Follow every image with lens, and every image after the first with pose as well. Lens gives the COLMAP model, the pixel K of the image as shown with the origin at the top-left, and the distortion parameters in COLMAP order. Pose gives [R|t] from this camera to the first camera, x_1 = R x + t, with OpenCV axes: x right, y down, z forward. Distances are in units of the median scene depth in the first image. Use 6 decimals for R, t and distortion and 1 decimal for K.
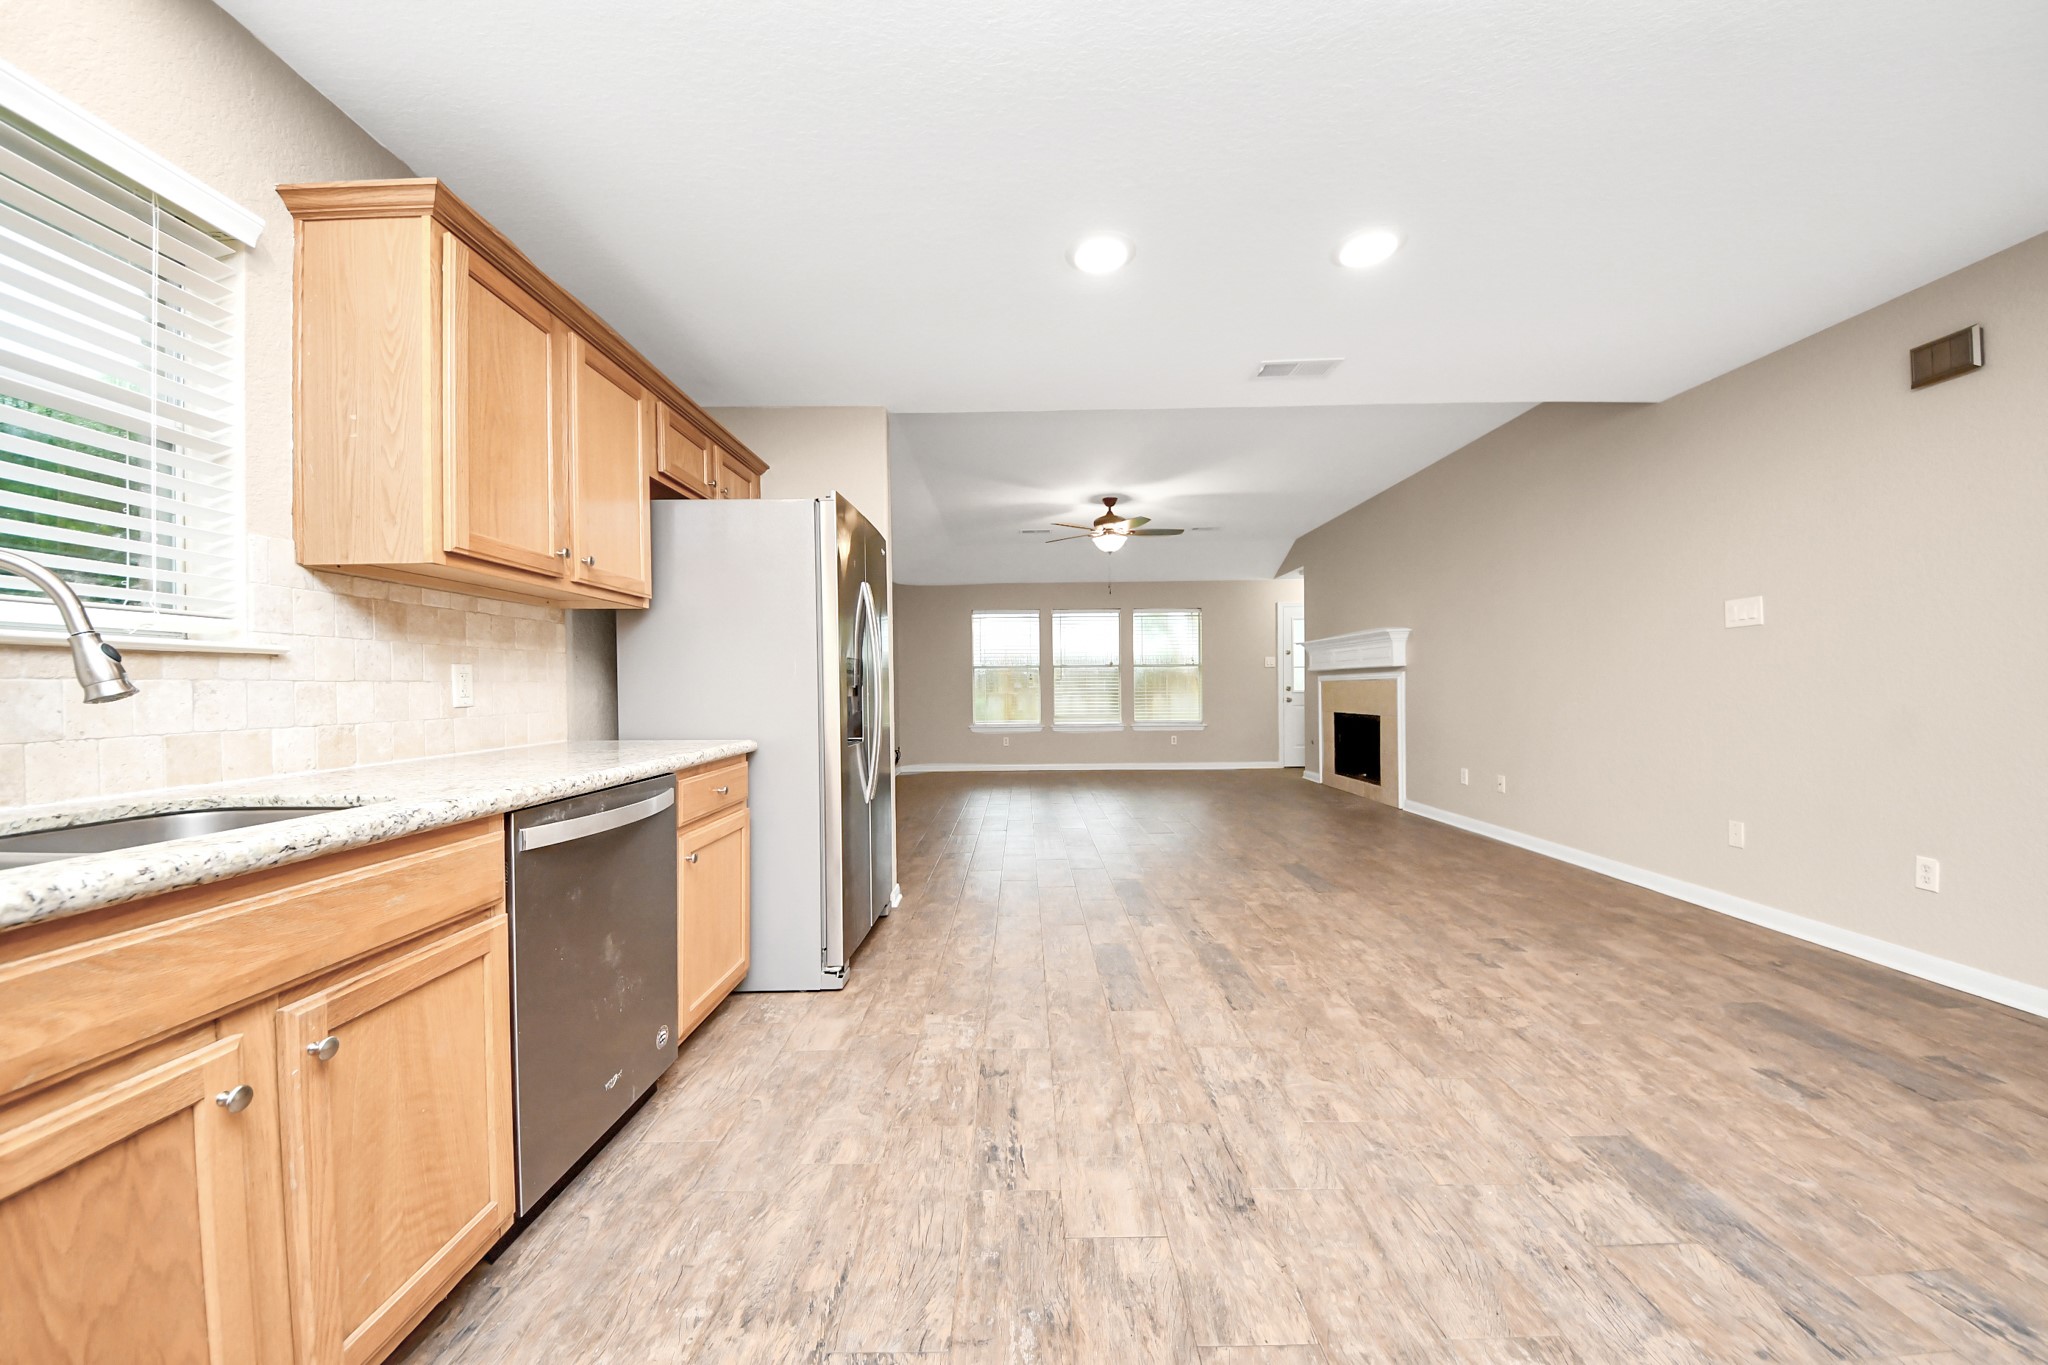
lens RADIAL K [[723.5, 0, 1024.7], [0, 723.5, 692.2], [0, 0, 1]] dist [-0.000790, -0.010634]
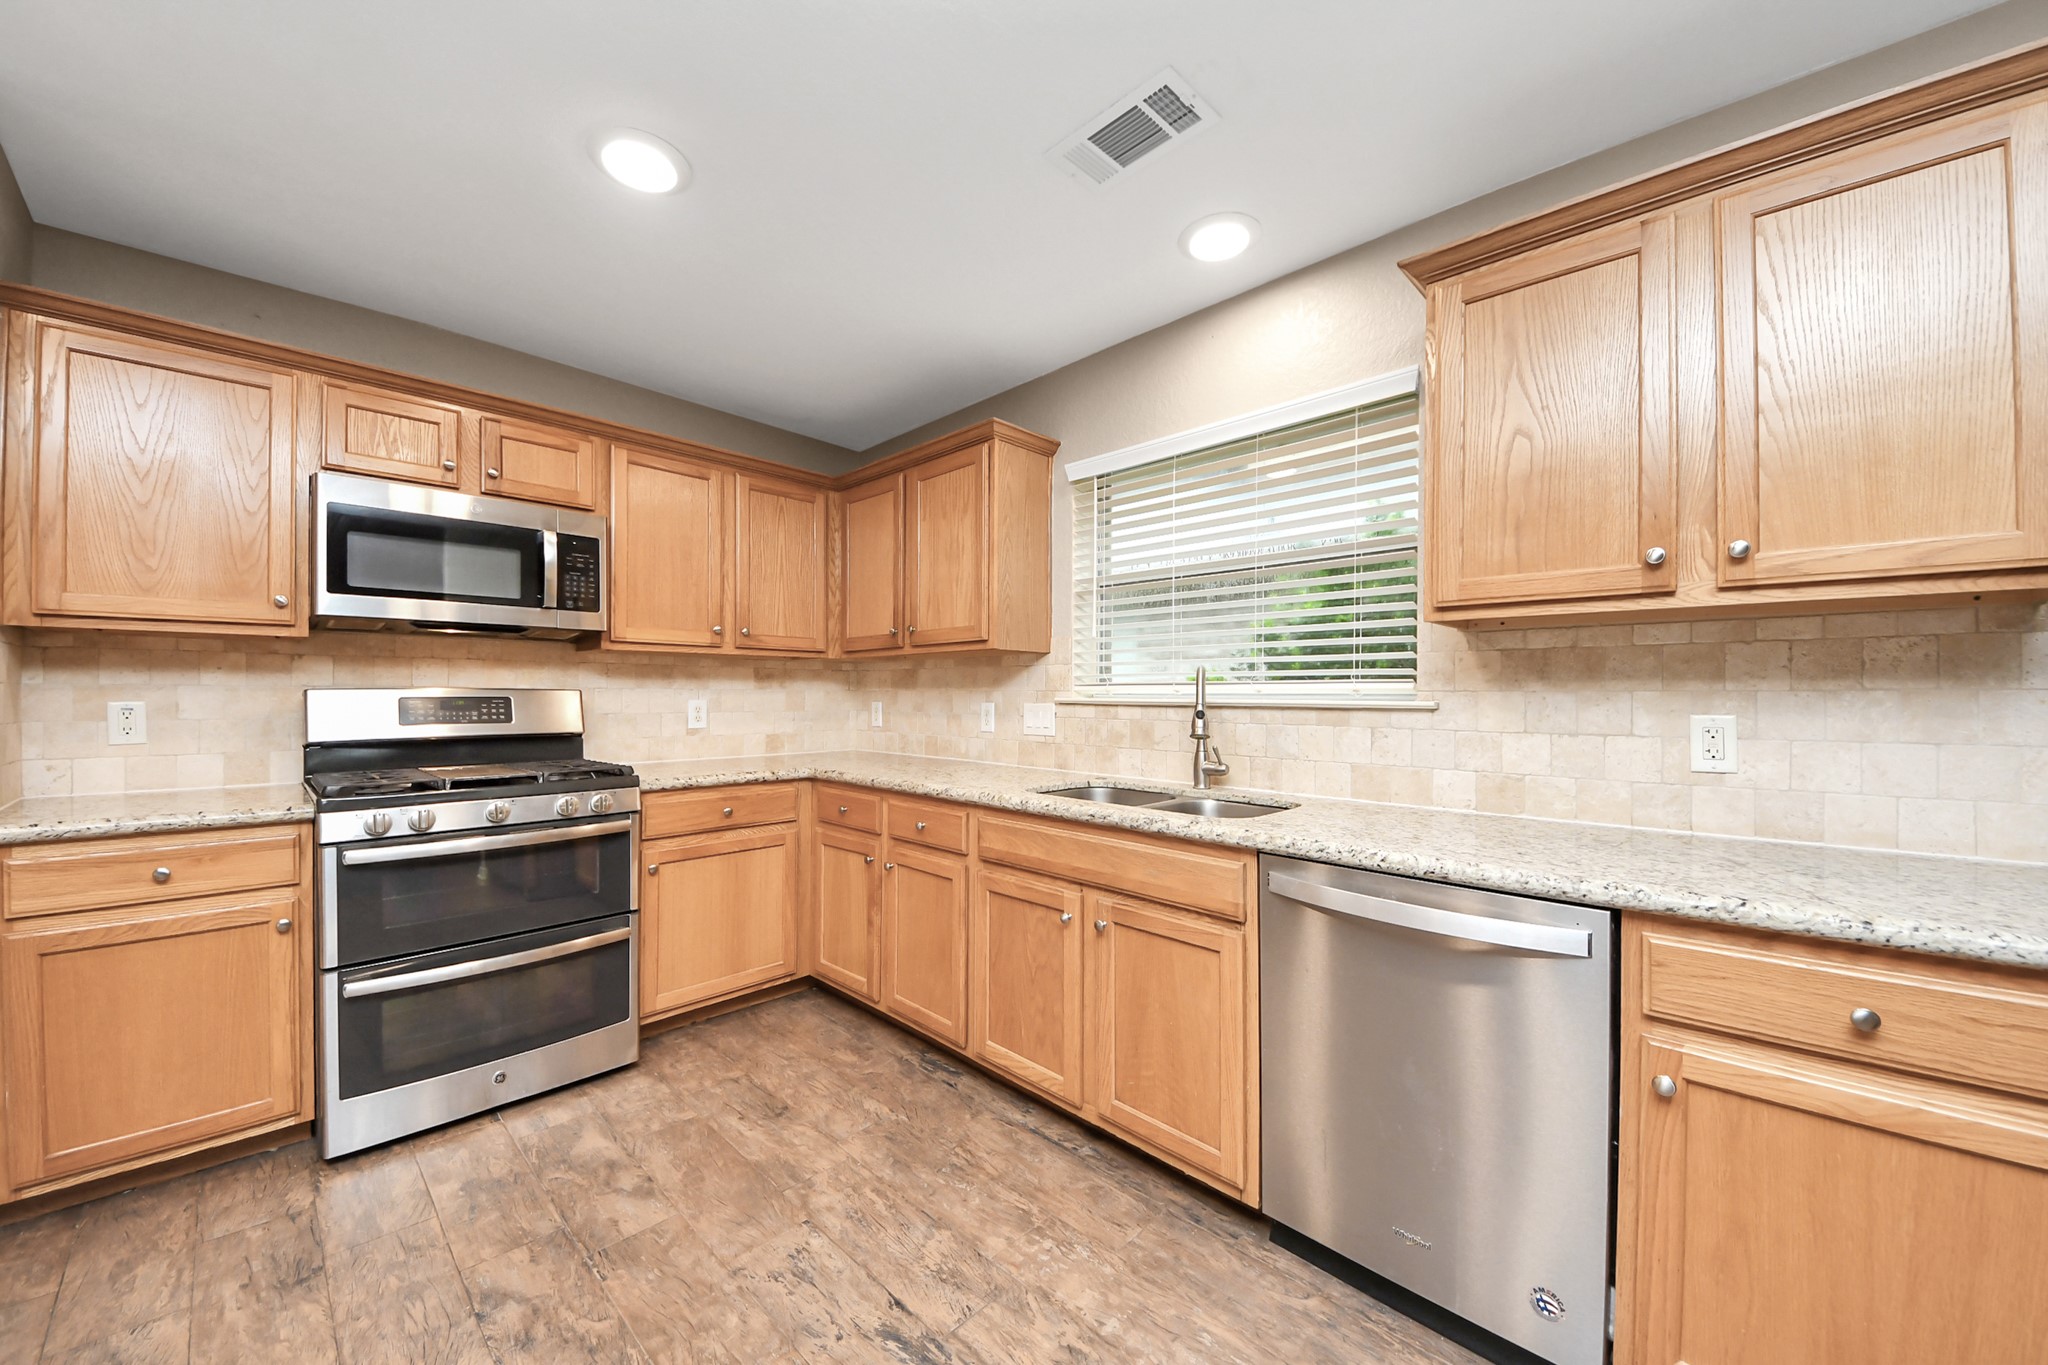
lens RADIAL K [[758.1, 0, 1017.8], [0, 758.1, 683.9], [0, 0, 1]] dist [0.021347, -0.008717]
pose [[-0.700263, -0.000520, -0.713884, 0.372446], [-0.003715, 0.999989, 0.002916, -0.091343], [0.713875, 0.004695, -0.700258, 1.337488]]
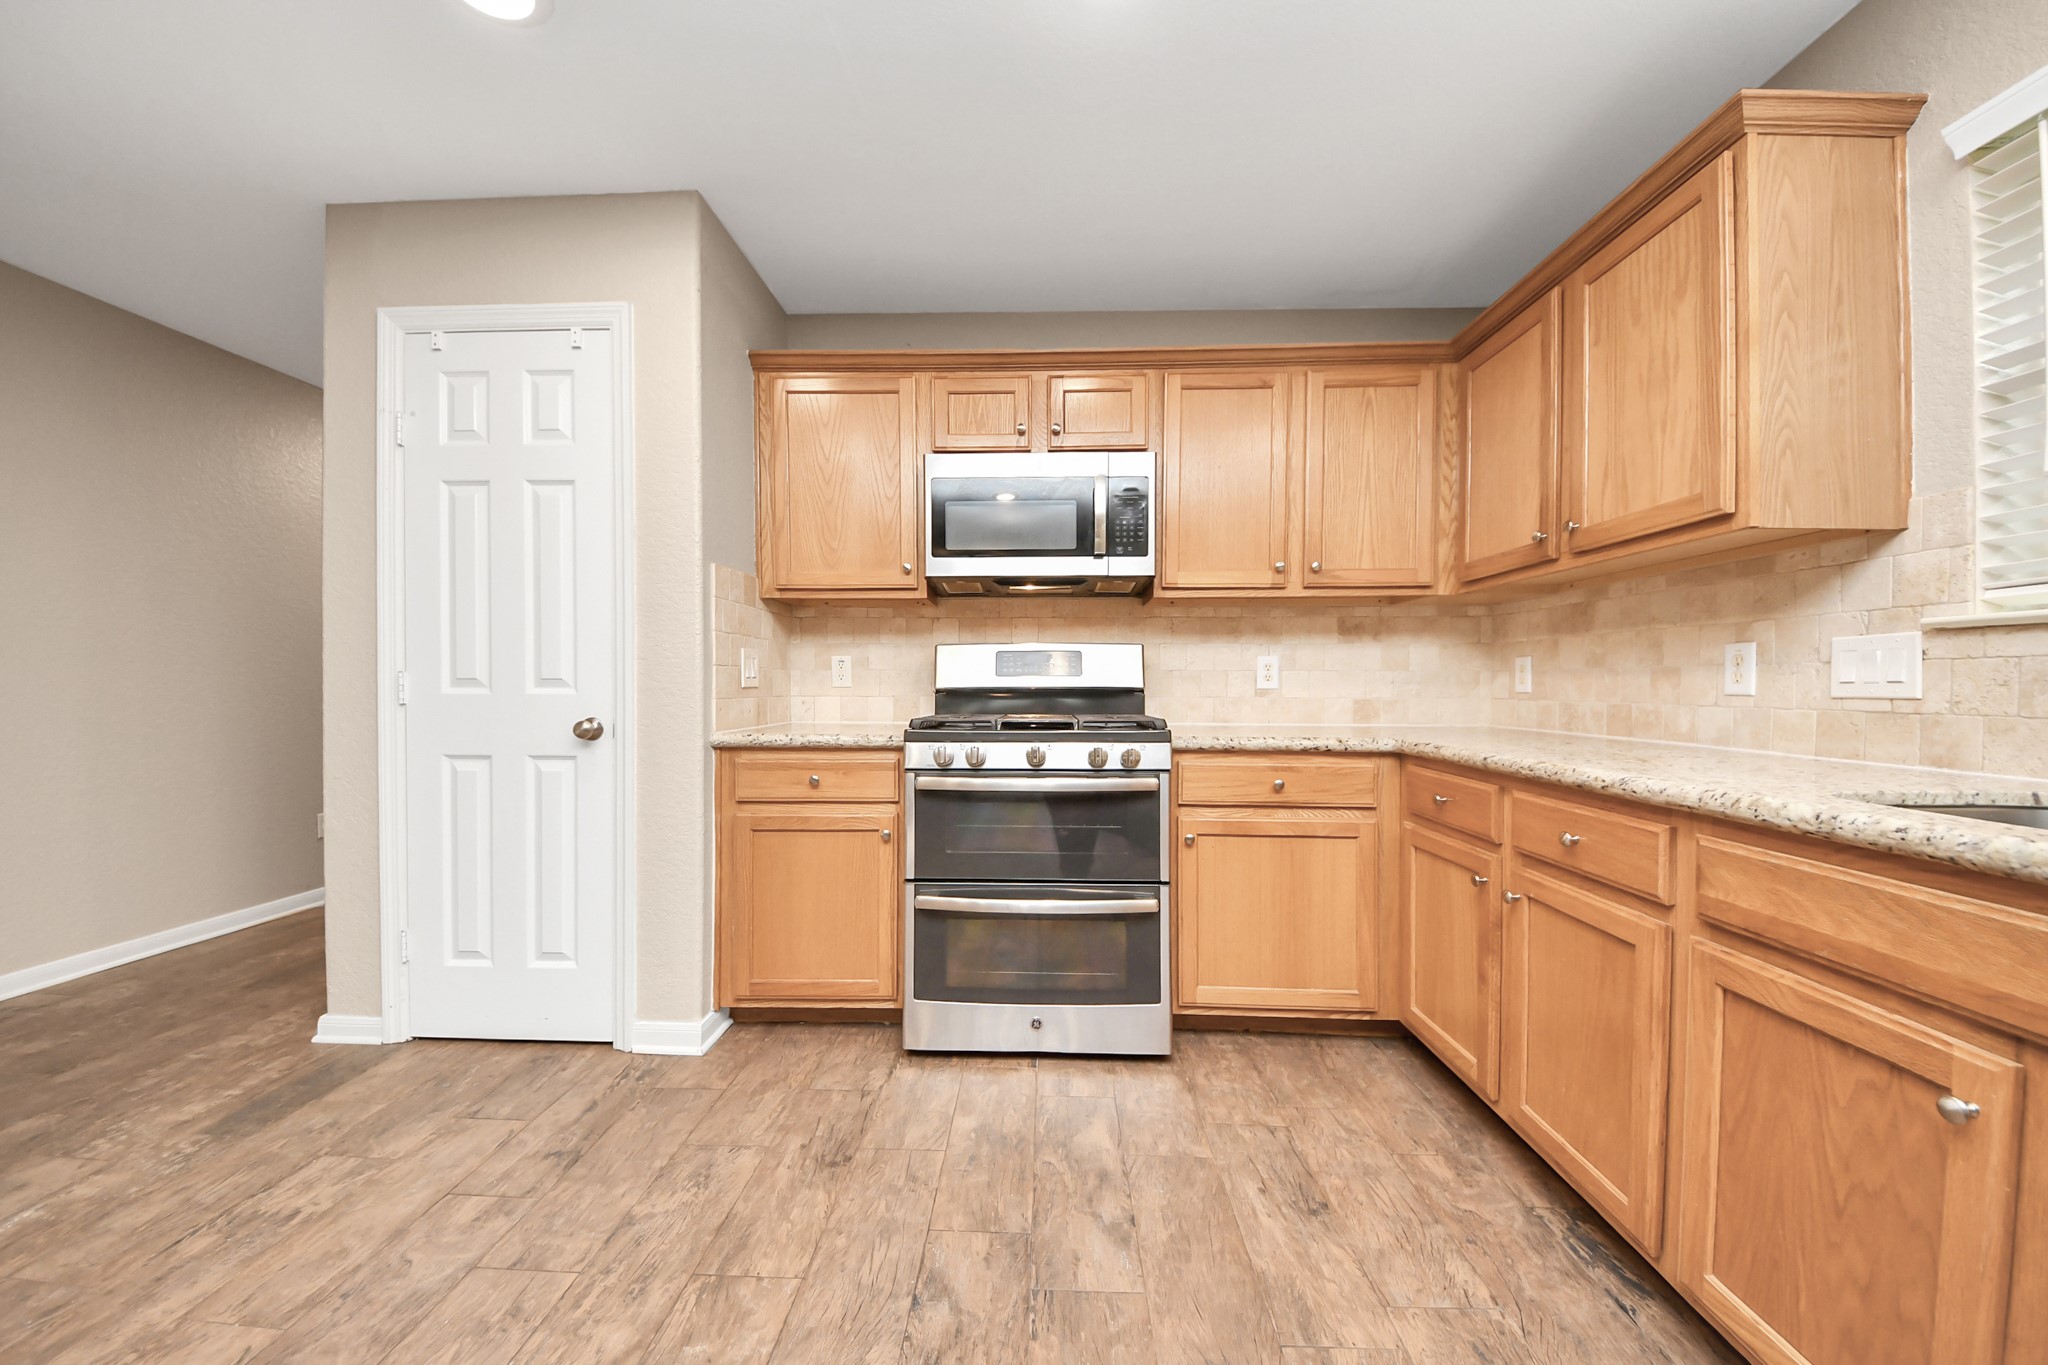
lens RADIAL K [[737.3, 0, 1015.3], [0, 737.3, 691.6], [0, 0, 1]] dist [0.030998, -0.021209]
pose [[-0.999264, 0.007868, 0.037549, 0.032209], [0.008672, 0.999736, 0.021294, 0.002501], [-0.037371, 0.021604, -0.999068, 1.022330]]
